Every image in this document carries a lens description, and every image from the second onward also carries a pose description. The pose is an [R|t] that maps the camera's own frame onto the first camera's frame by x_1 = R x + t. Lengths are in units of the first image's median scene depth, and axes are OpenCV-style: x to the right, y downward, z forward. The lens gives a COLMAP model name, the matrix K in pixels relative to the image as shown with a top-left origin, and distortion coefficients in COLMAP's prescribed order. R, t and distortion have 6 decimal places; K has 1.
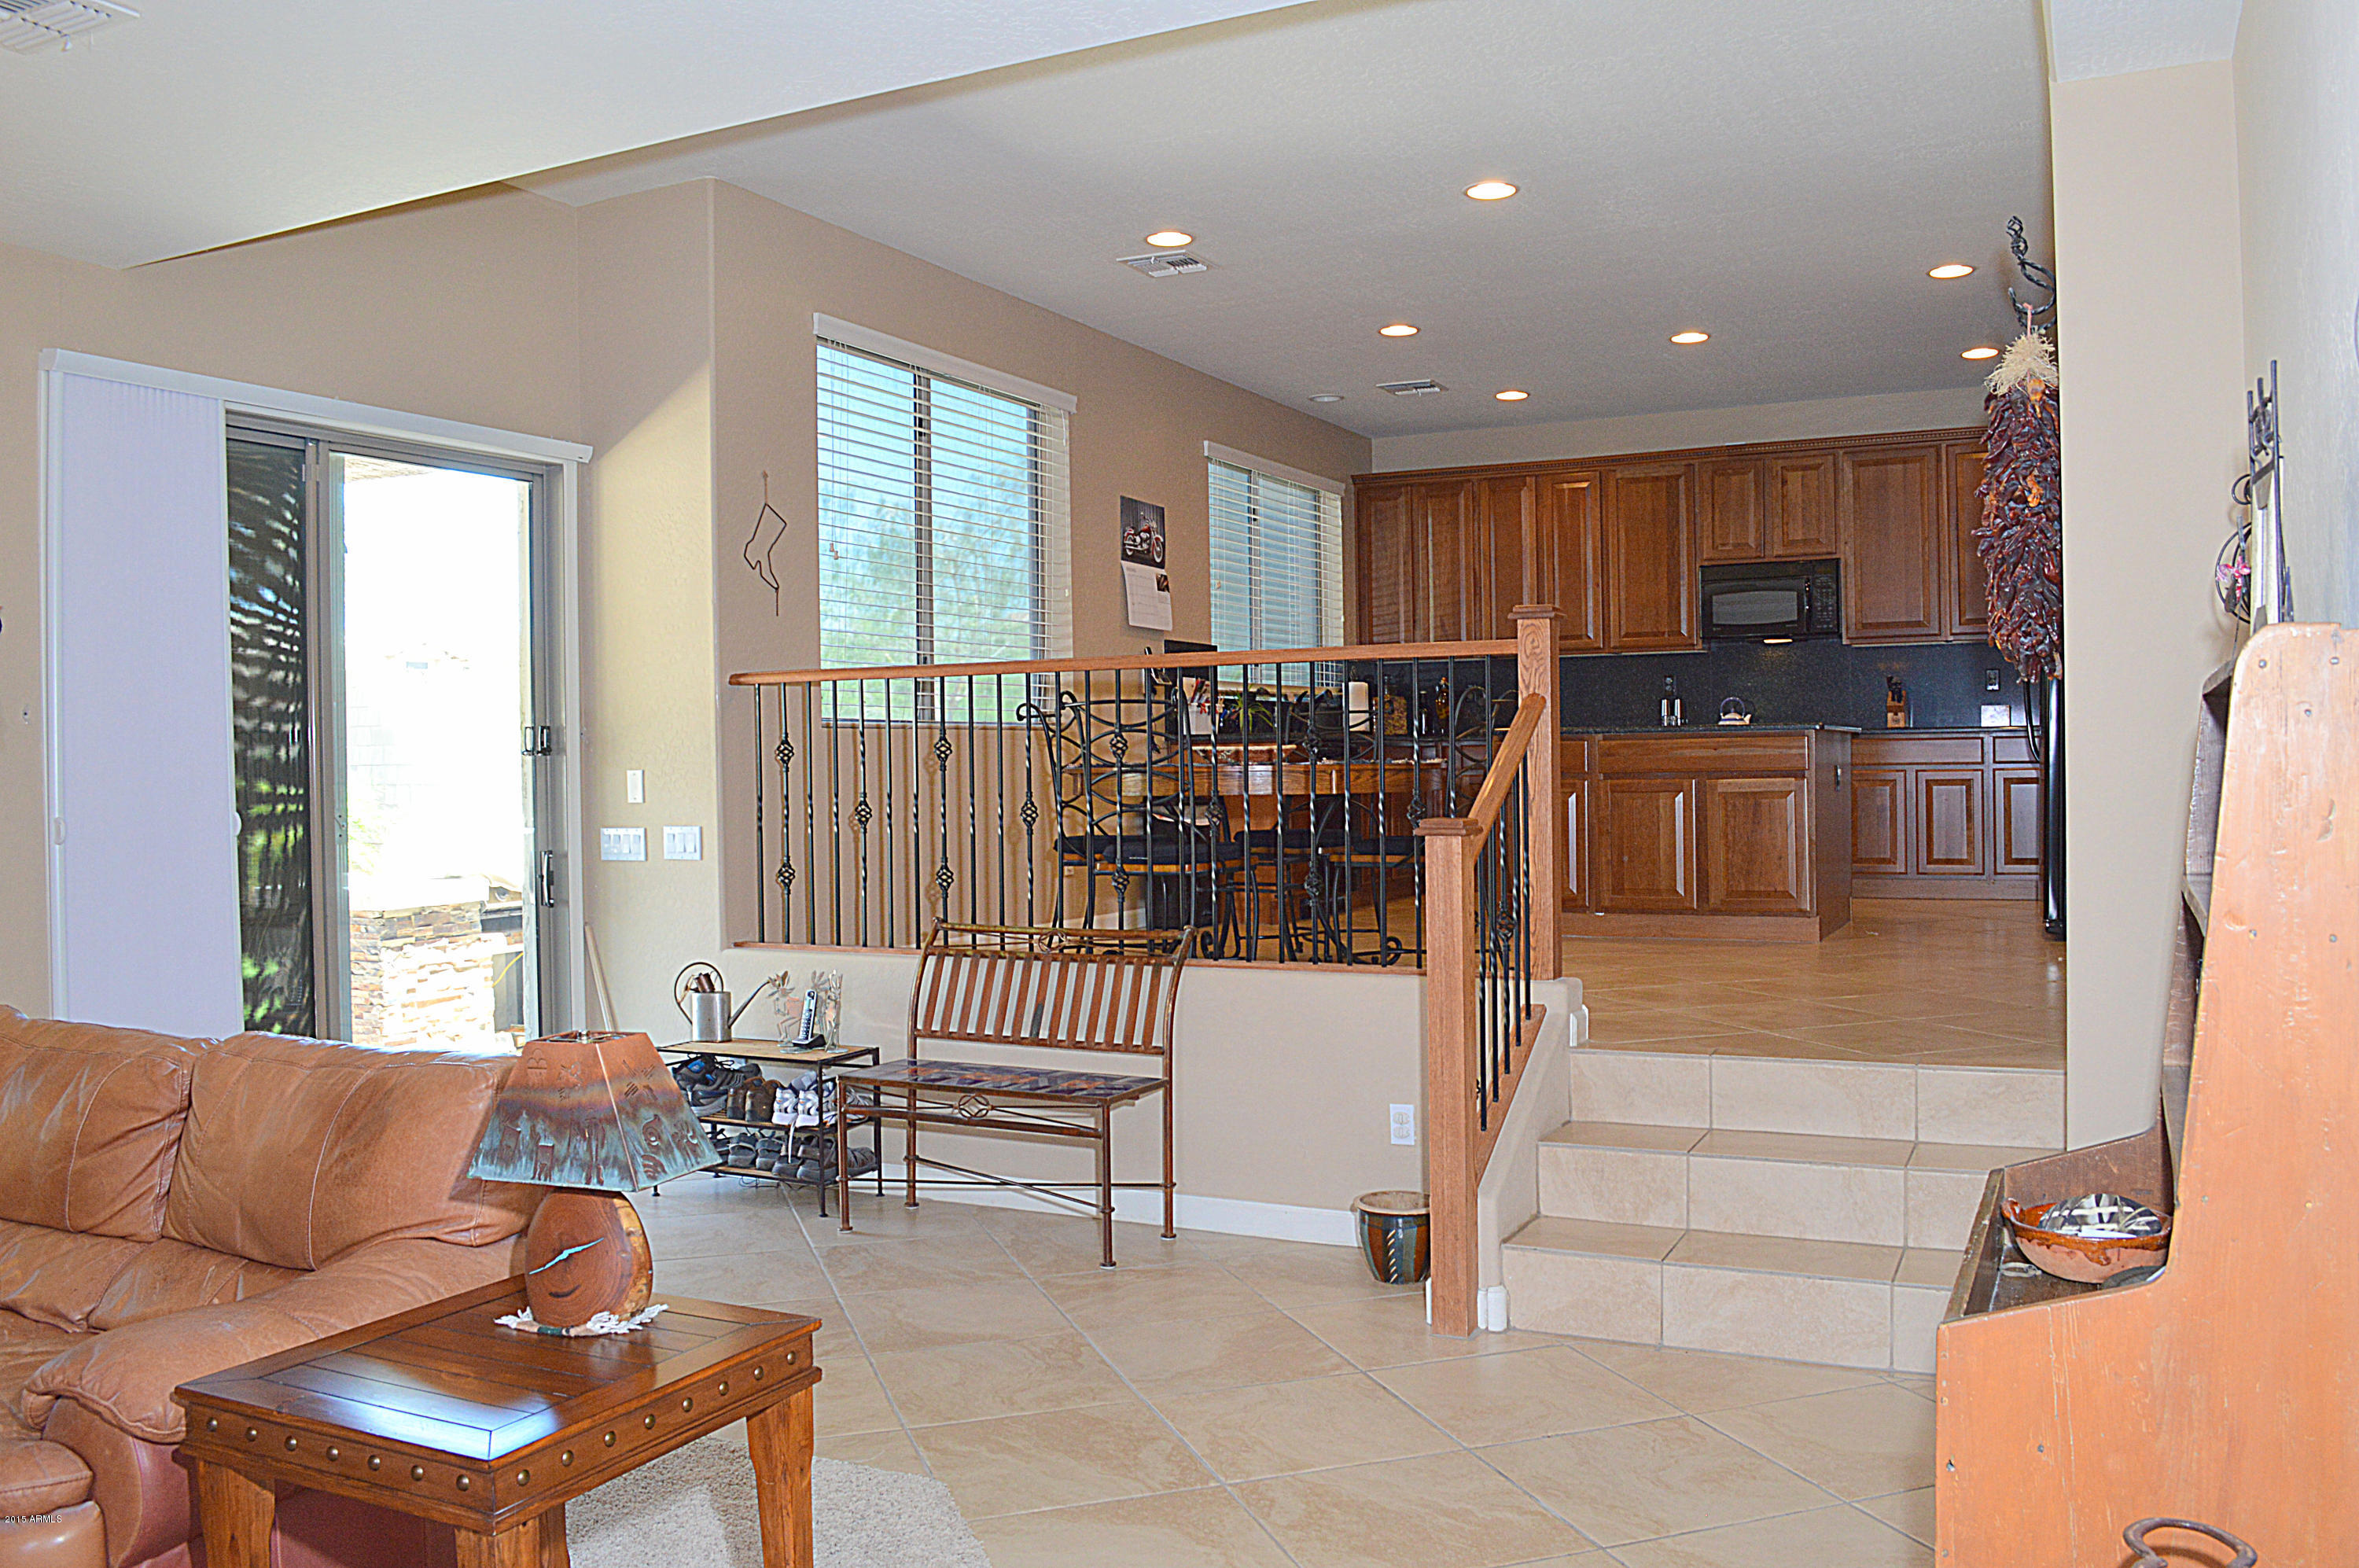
lens RADIAL K [[1886.2, 0, 1186.1], [0, 1886.2, 786.3], [0, 0, 1]] dist [-0.091475, 0.018699]
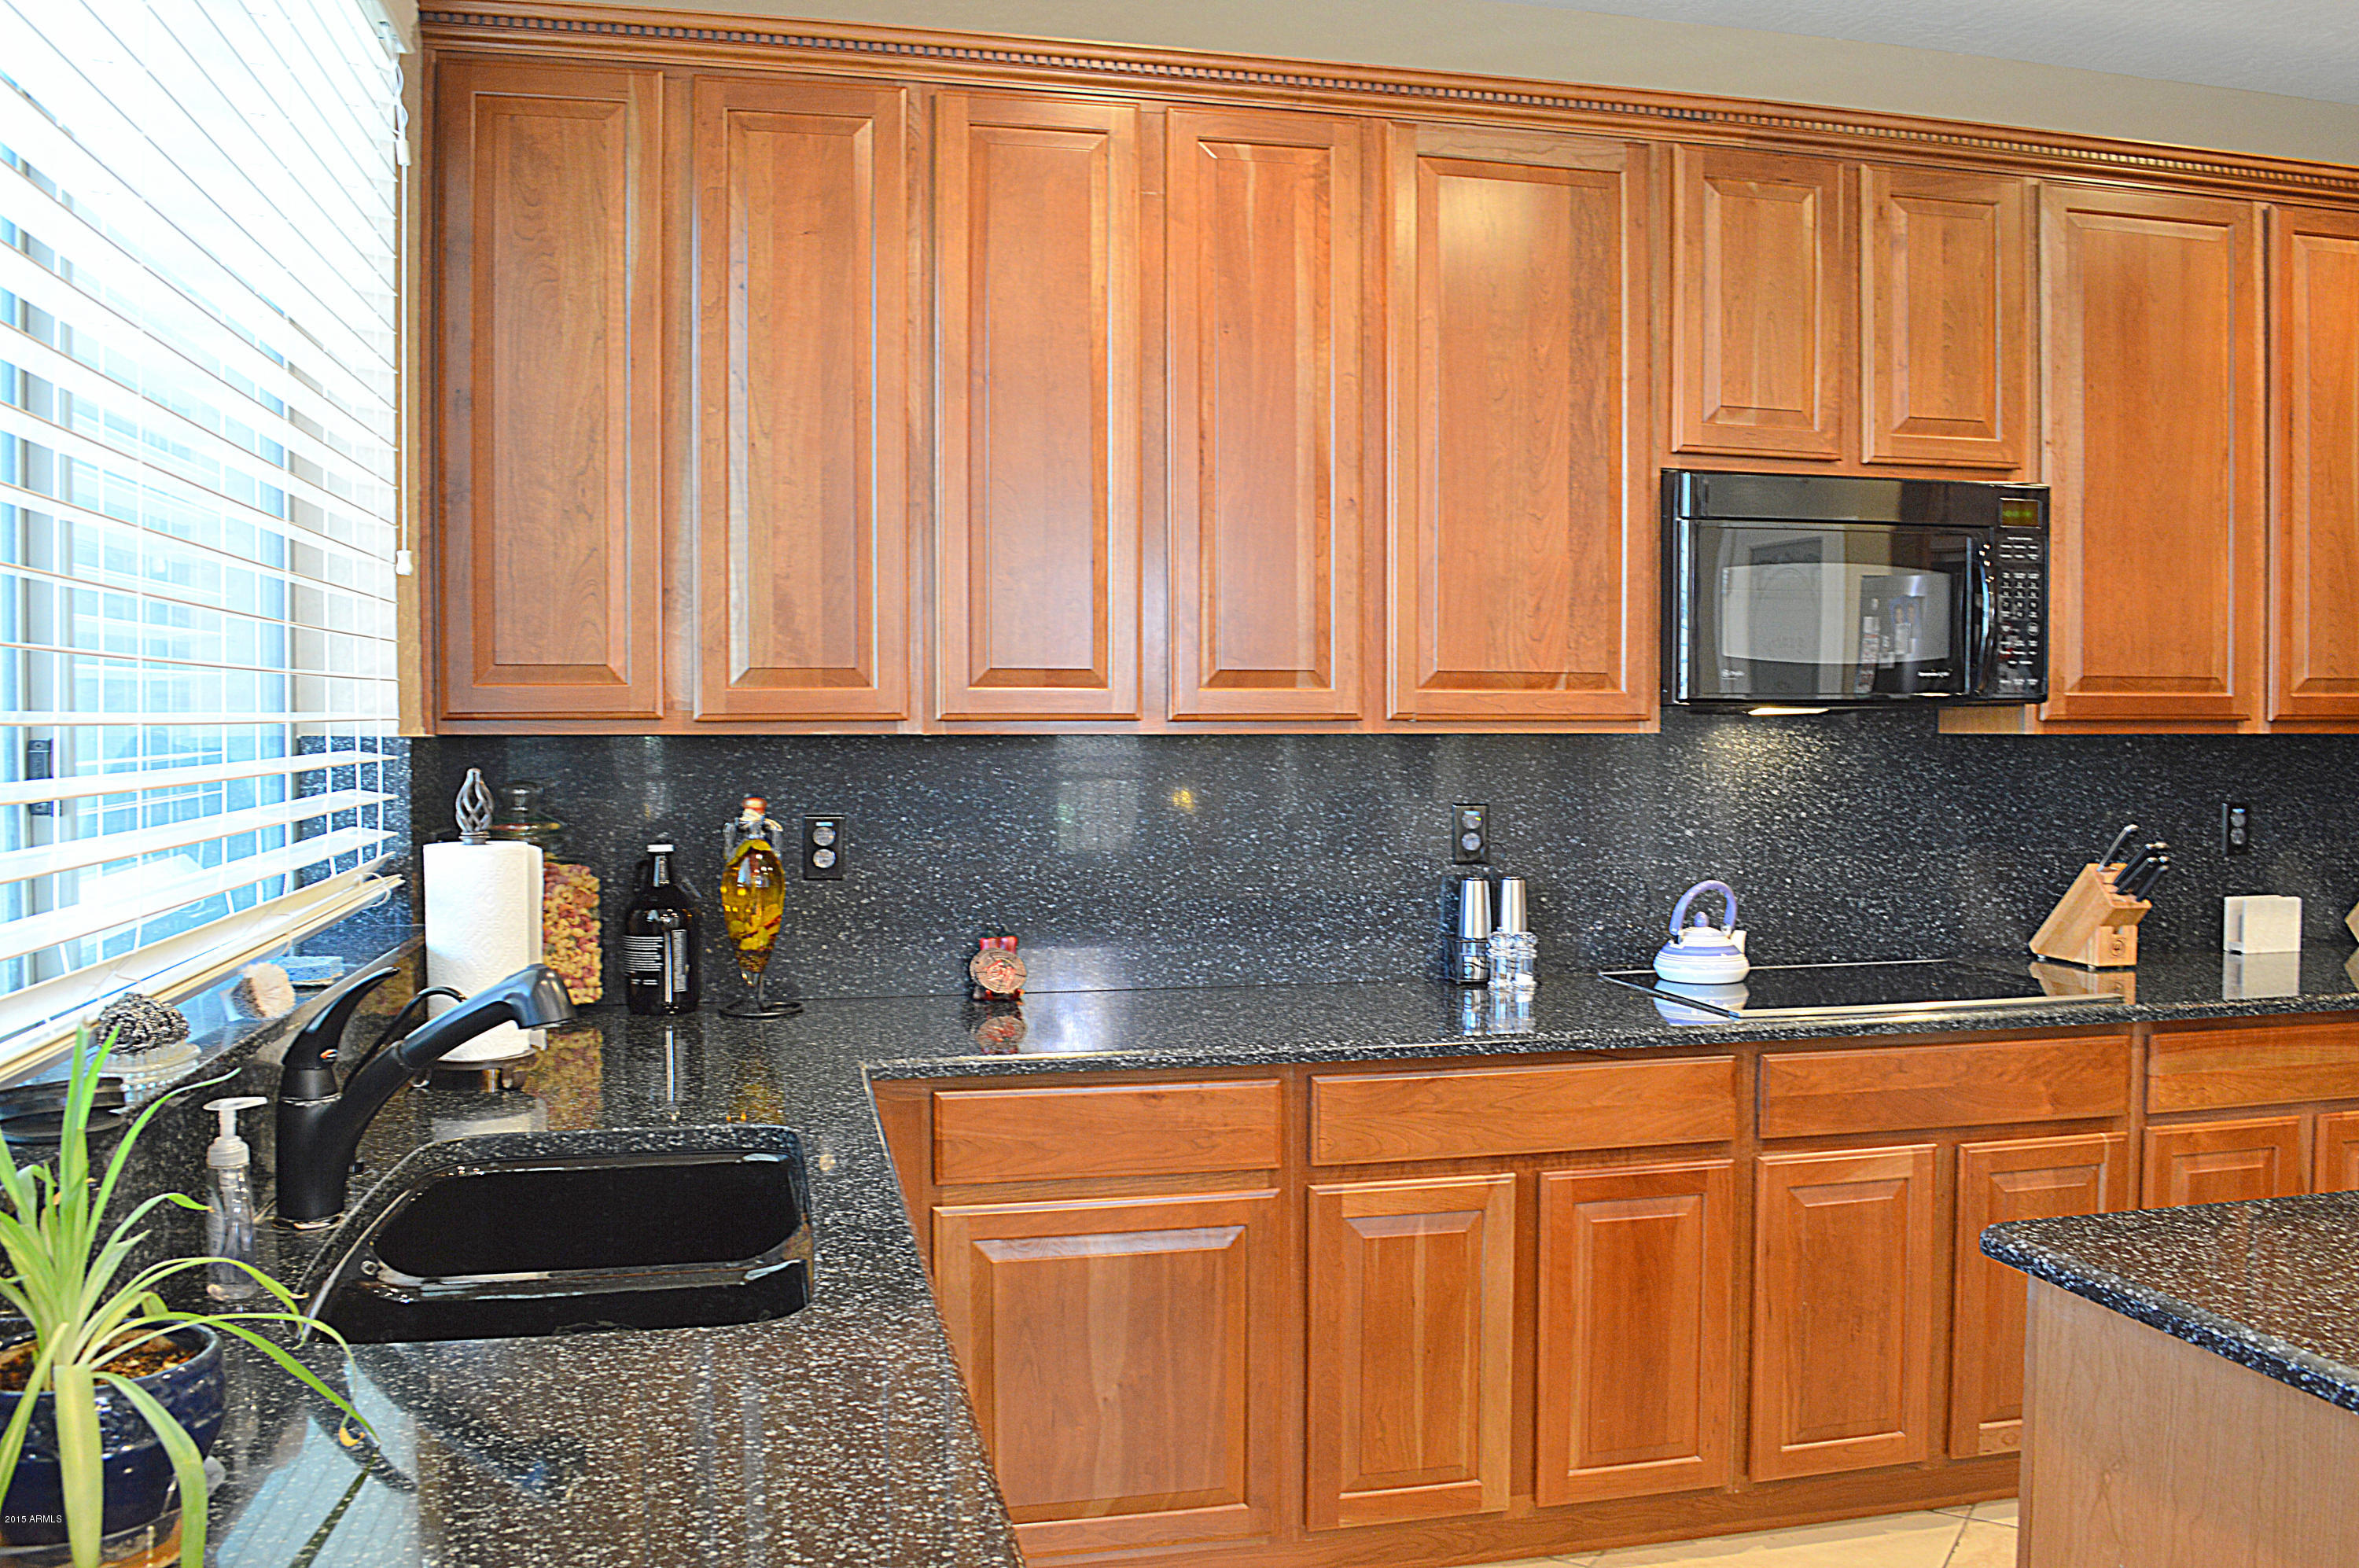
lens RADIAL K [[1886.2, 0, 1186.1], [0, 1886.2, 786.3], [0, 0, 1]] dist [-0.091475, 0.018699]
pose [[0.770103, -0.006375, 0.637888, 0.011455], [-0.001638, 0.999927, 0.011971, -0.068931], [-0.637918, -0.010264, 0.770036, 0.818717]]
